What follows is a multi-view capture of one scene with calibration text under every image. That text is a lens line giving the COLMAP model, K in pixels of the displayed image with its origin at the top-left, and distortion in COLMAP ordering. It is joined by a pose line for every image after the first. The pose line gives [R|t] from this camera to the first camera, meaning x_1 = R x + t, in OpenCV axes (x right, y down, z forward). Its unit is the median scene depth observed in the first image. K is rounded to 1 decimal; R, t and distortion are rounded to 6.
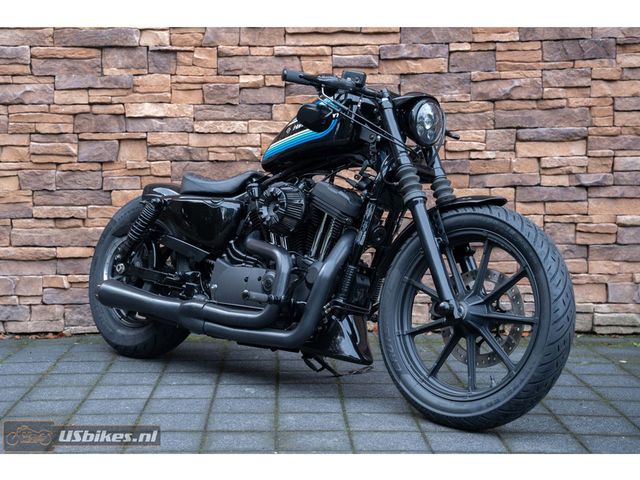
lens RADIAL K [[1138.3, 0, 259.8], [0, 1138.3, 204.6], [0, 0, 1]] dist [0.262896, -0.019928]
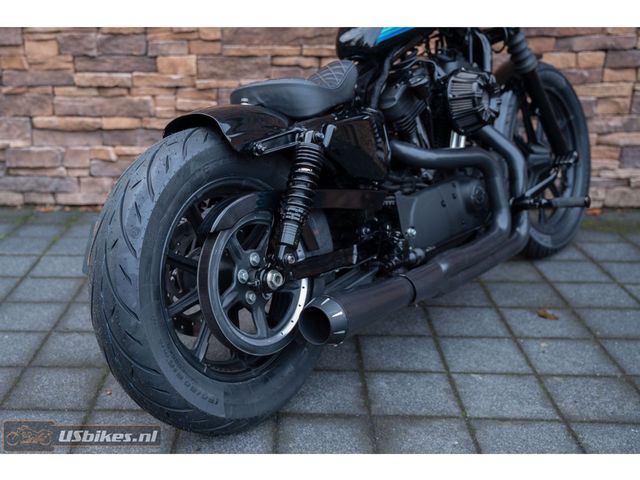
lens RADIAL K [[804.3, 0, 245.4], [0, 804.3, 238.7], [0, 0, 1]] dist [0.049721, 0.082283]
pose [[0.999241, 0.010225, -0.037592, -0.032743], [-0.000302, 0.966951, 0.254962, -0.035968], [0.038957, -0.254757, 0.966220, 0.337568]]
